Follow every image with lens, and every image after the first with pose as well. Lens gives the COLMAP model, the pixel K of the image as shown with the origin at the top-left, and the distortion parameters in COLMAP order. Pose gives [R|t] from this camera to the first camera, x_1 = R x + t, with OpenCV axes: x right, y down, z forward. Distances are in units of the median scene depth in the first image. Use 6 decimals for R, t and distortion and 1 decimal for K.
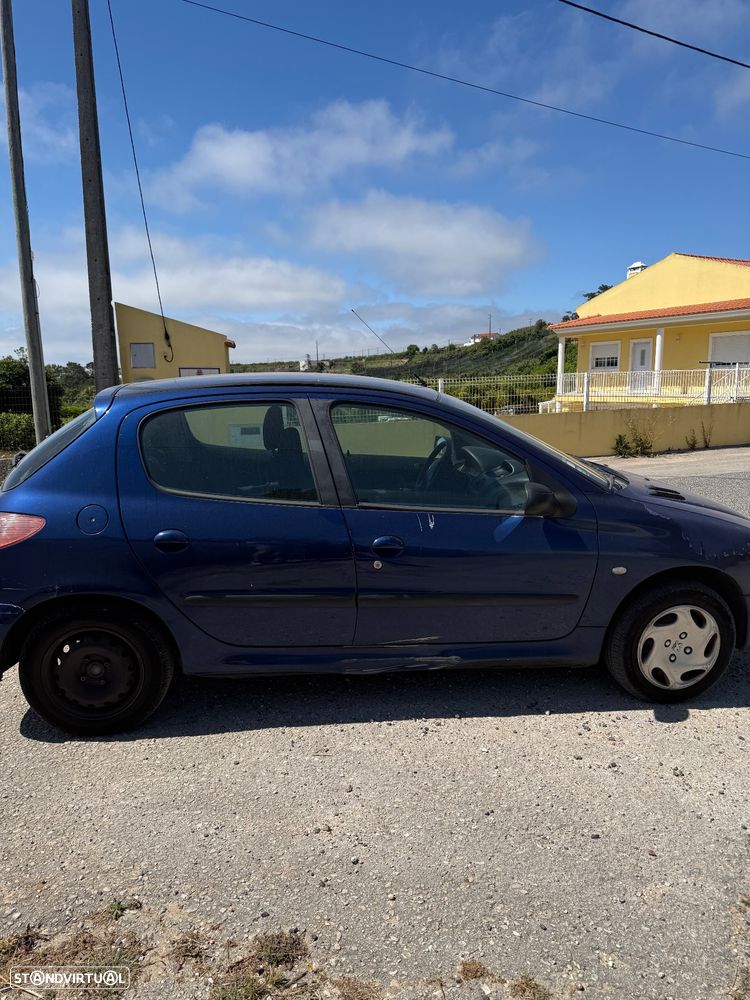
lens RADIAL K [[694.9, 0, 375.2], [0, 694.9, 498.1], [0, 0, 1]] dist [0.029866, -0.026388]
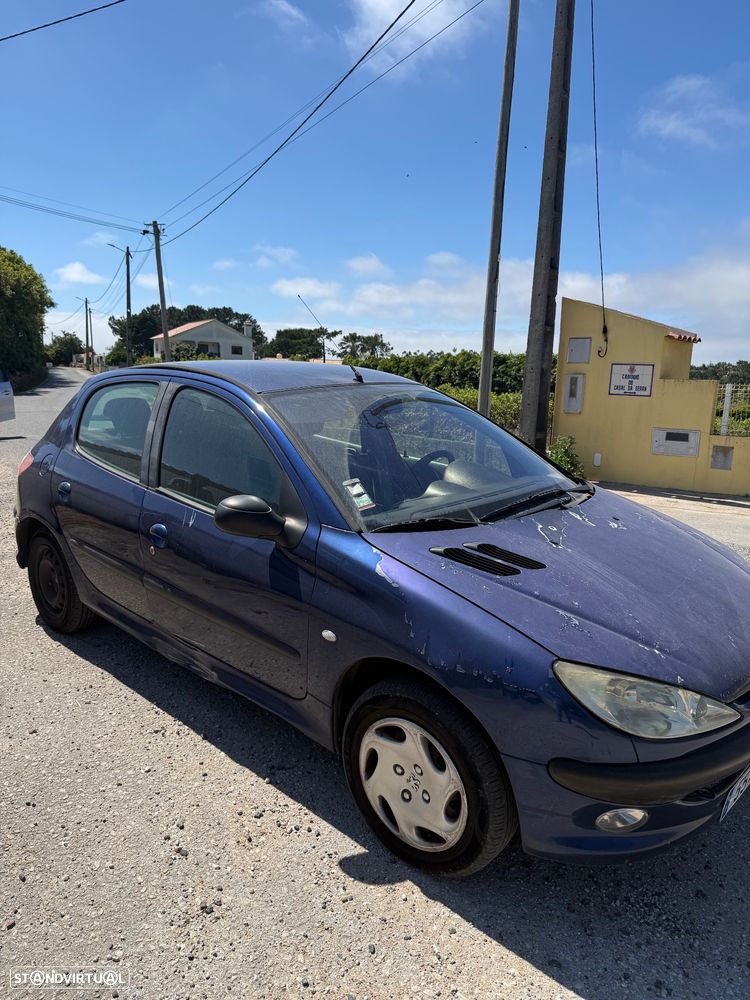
lens RADIAL K [[694.9, 0, 373.9], [0, 694.9, 502.9], [0, 0, 1]] dist [0.029866, -0.026388]
pose [[0.639004, 0.171945, -0.749739, 0.856780], [-0.164718, 0.982673, 0.084977, -0.098257], [0.751360, 0.069195, 0.656255, 0.515817]]
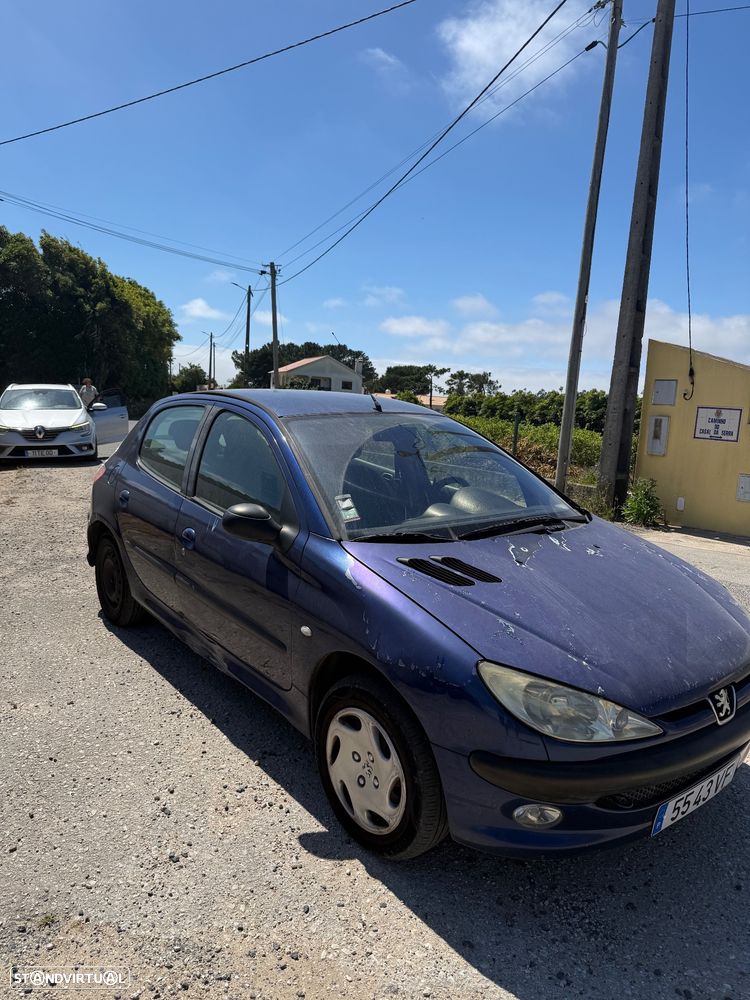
lens RADIAL K [[694.9, 0, 378.4], [0, 694.9, 501.3], [0, 0, 1]] dist [0.029866, -0.026388]
pose [[0.518523, 0.161813, -0.839613, 1.002203], [-0.208507, 0.976217, 0.059372, -0.106389], [0.829252, 0.144280, 0.539930, 0.572448]]
